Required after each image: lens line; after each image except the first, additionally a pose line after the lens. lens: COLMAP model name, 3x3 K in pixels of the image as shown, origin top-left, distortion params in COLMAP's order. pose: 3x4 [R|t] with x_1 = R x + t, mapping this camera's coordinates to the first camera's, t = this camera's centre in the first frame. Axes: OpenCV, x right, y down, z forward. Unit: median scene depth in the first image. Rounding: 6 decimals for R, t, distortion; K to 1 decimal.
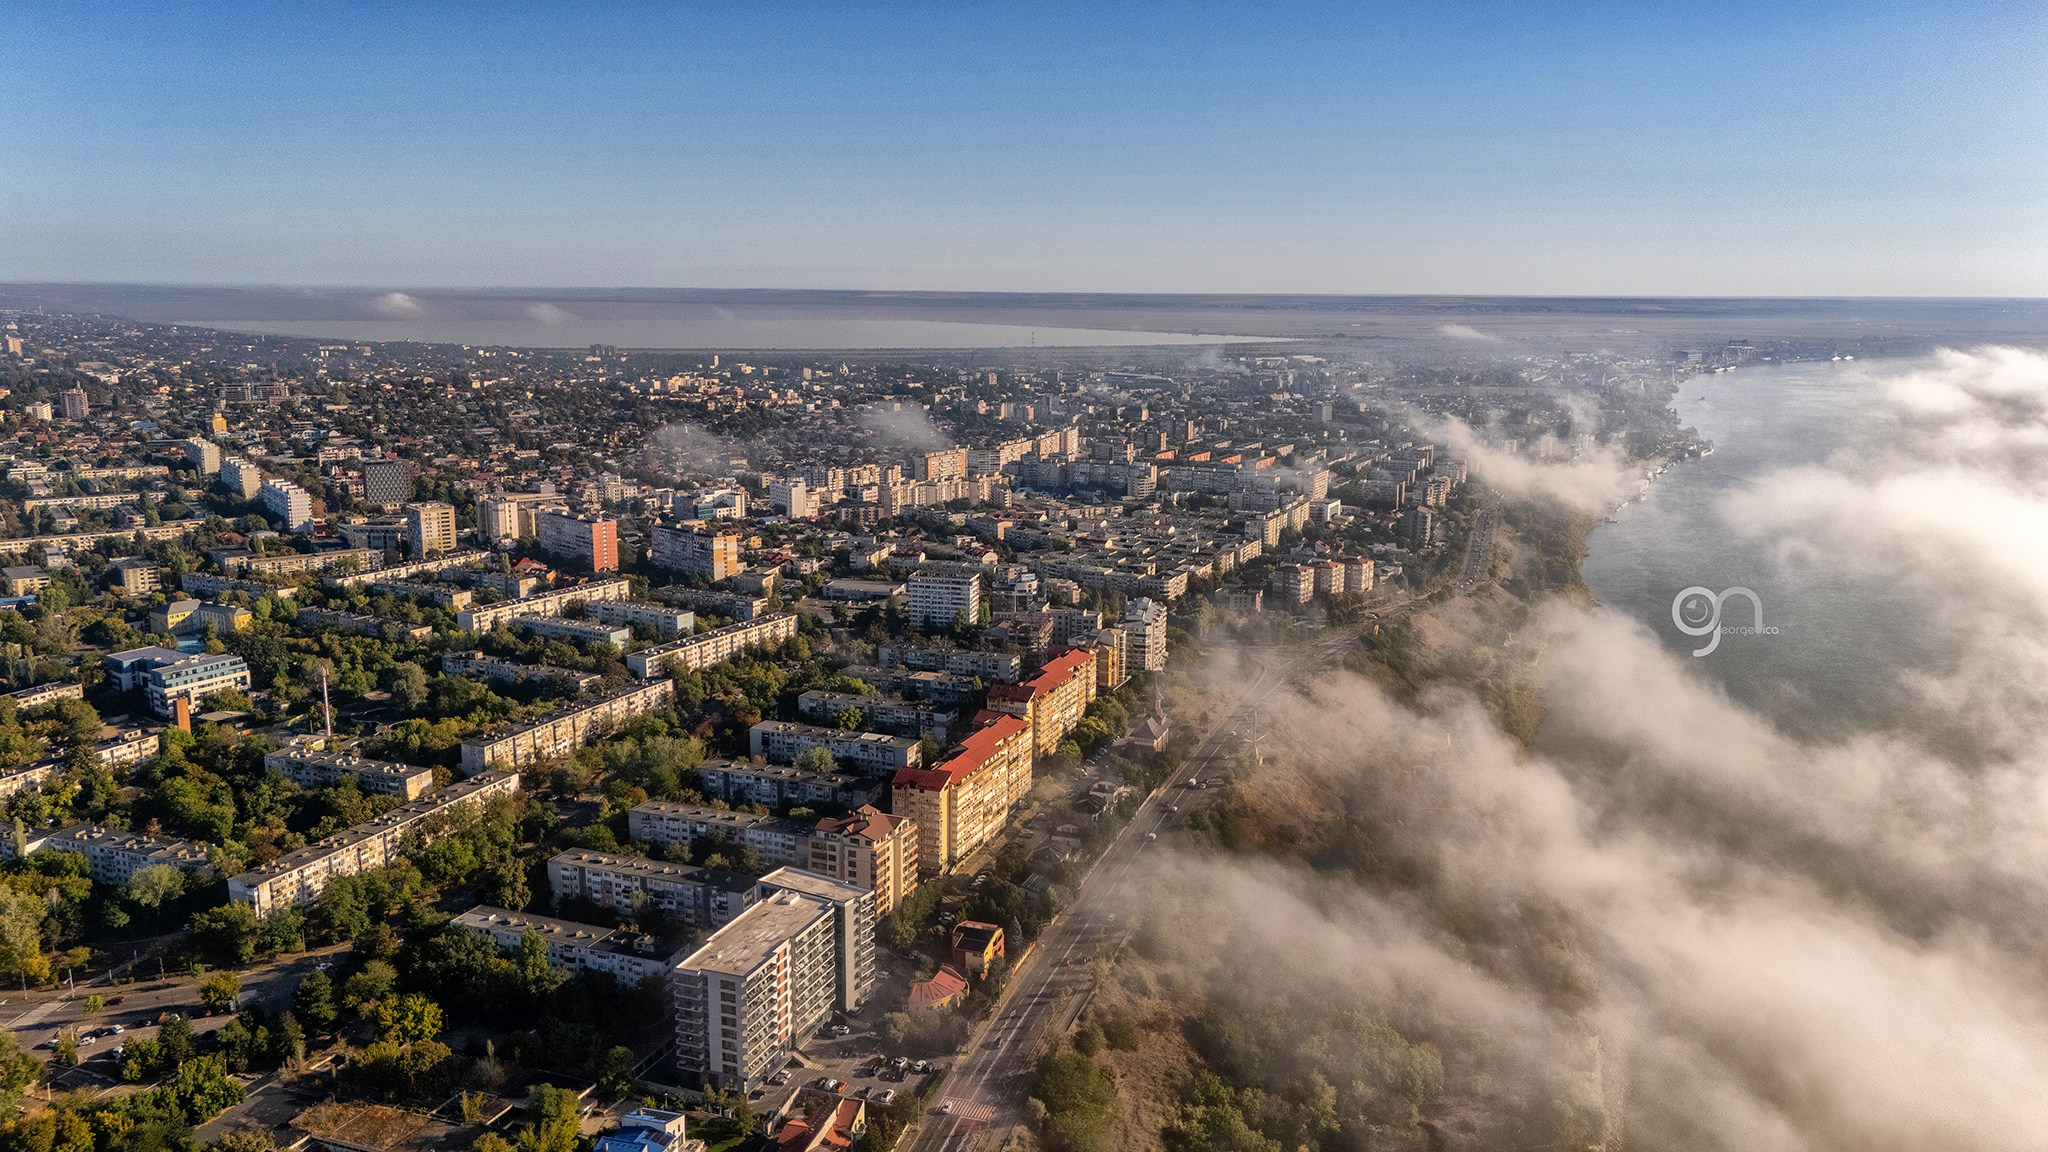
lens RADIAL K [[1513.7, 0, 1015.9], [0, 1513.7, 578.7], [0, 0, 1]] dist [0.095718, -0.108754]
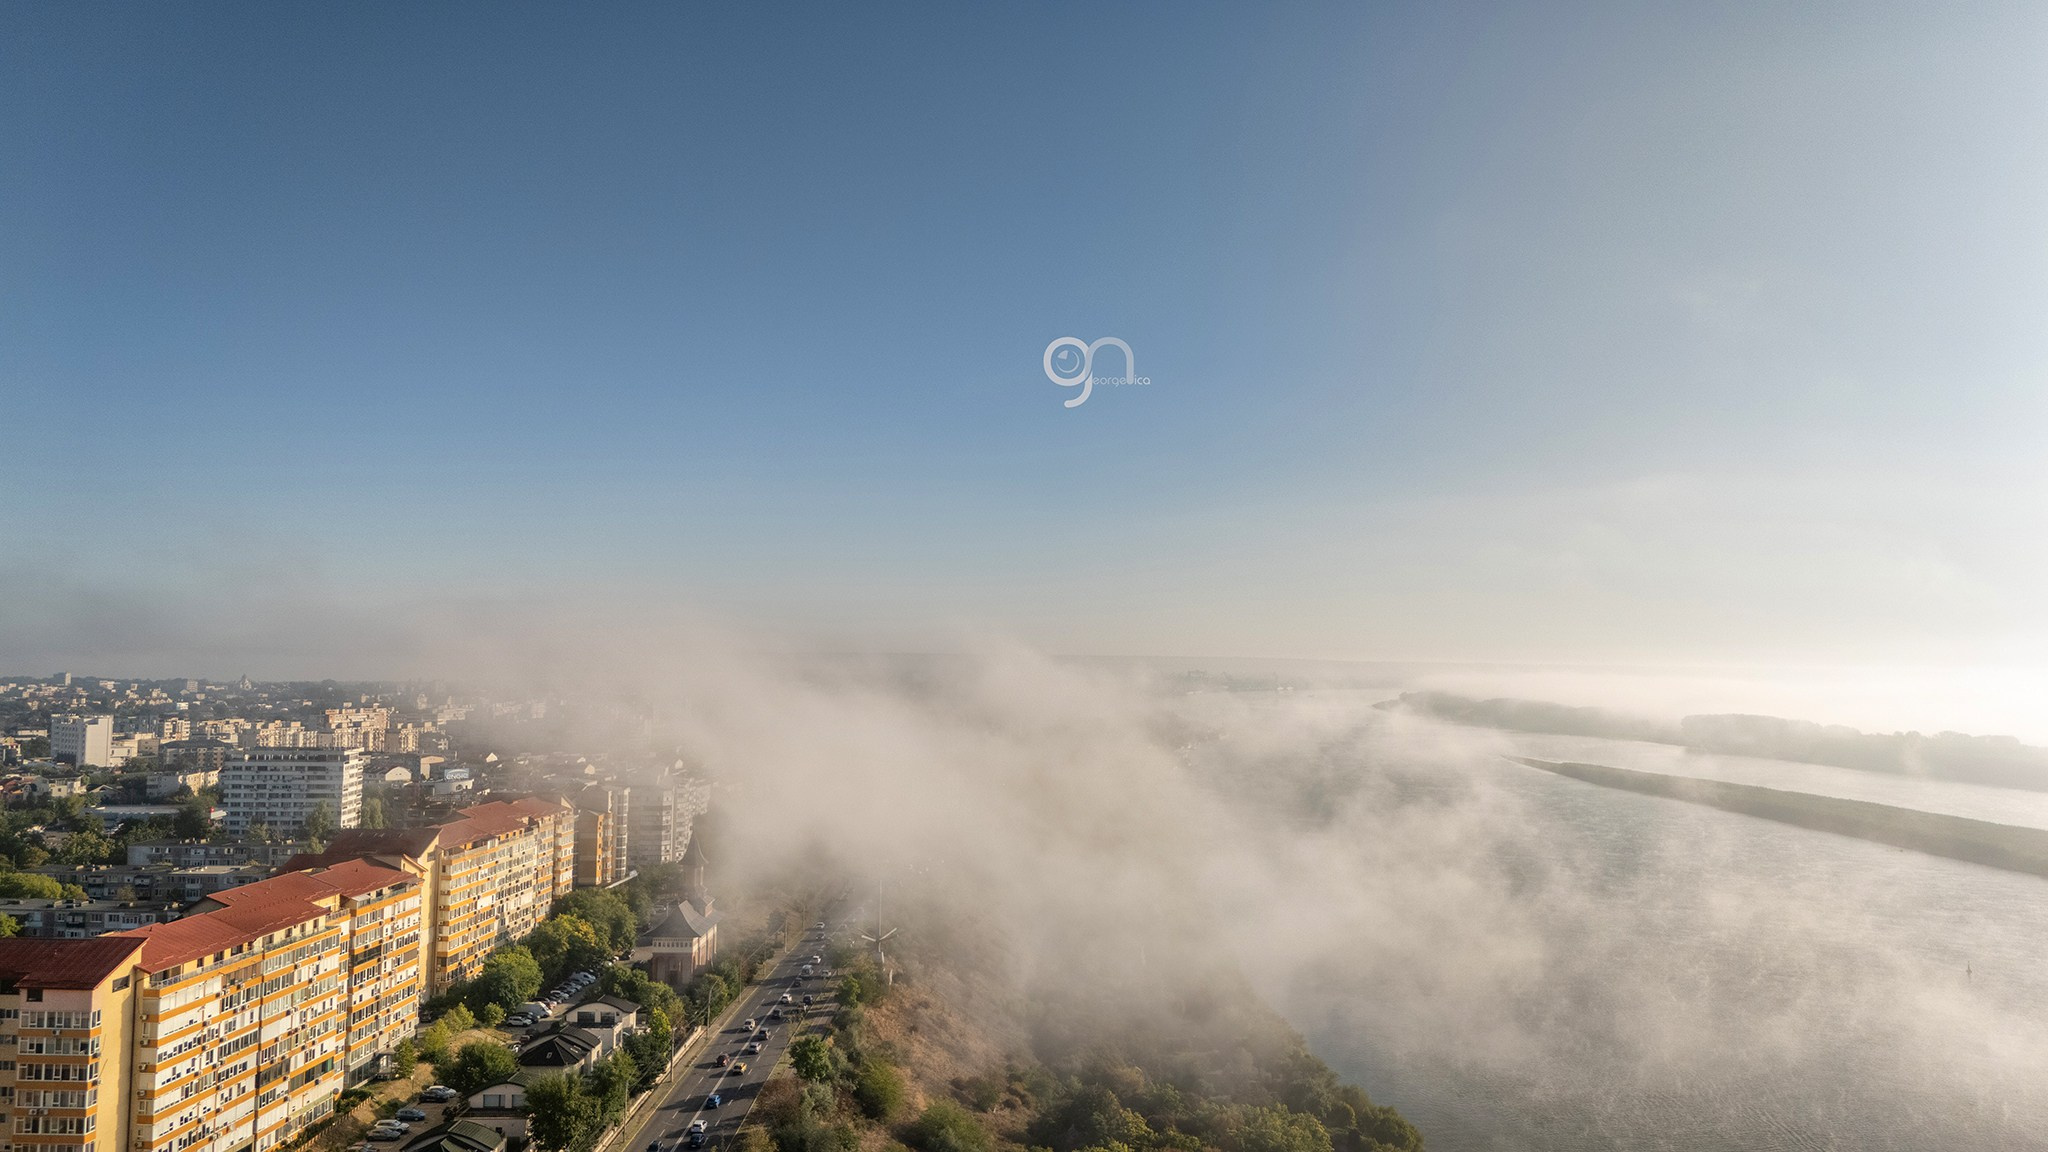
lens RADIAL K [[1513.7, 0, 1015.9], [0, 1513.7, 578.7], [0, 0, 1]] dist [0.095718, -0.108754]
pose [[0.944044, 0.020337, 0.329191, 0.022540], [0.058665, 0.971828, -0.228274, 0.111147], [-0.324559, 0.234812, 0.916256, 0.466516]]
